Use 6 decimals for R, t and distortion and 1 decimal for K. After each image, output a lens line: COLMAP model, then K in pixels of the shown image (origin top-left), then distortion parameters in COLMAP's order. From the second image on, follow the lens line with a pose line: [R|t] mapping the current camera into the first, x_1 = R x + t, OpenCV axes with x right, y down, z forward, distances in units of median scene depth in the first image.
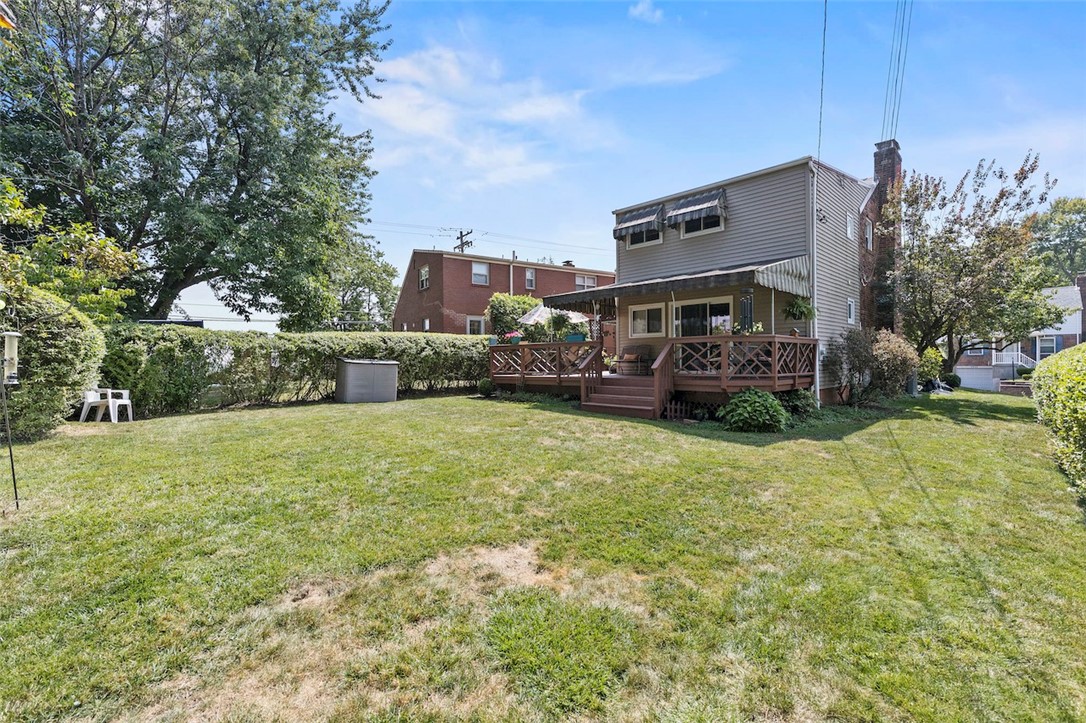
lens RADIAL K [[487.5, 0, 547.8], [0, 487.5, 365.2], [0, 0, 1]] dist [0.000705, 0.000032]
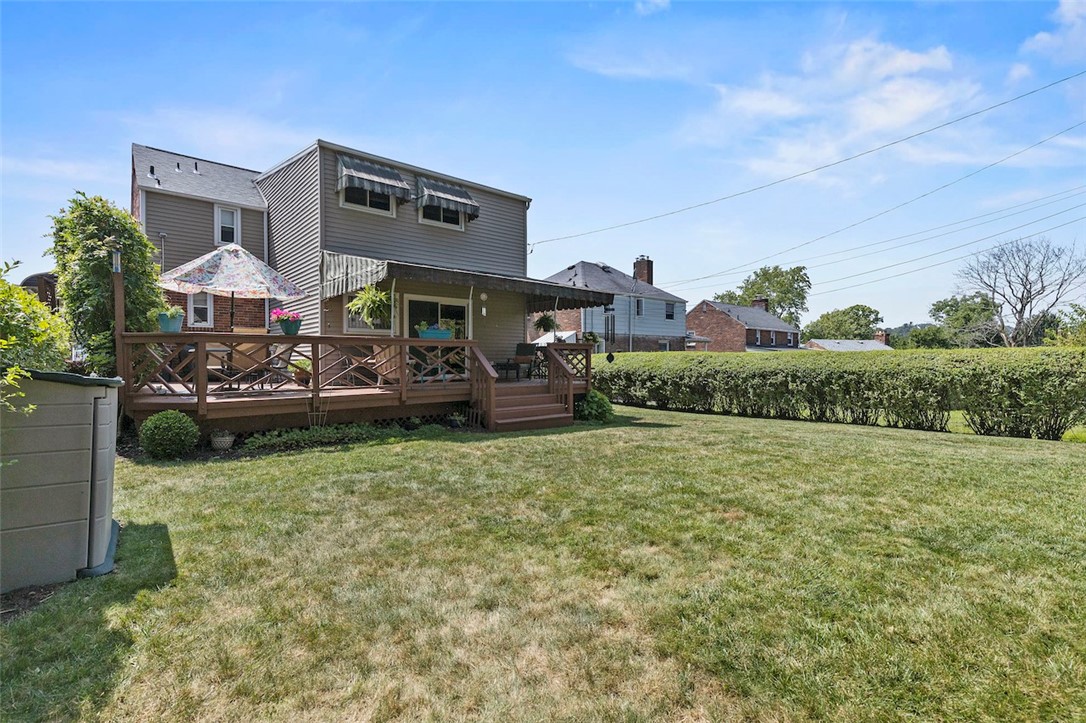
lens RADIAL K [[493.7, 0, 543.0], [0, 493.7, 361.5], [0, 0, 1]] dist [0.011428, -0.000036]
pose [[0.069403, 0.000506, 0.997589, -0.556112], [0.008394, 0.999964, -0.001091, -0.012374], [-0.997553, 0.008450, 0.069396, 0.702777]]
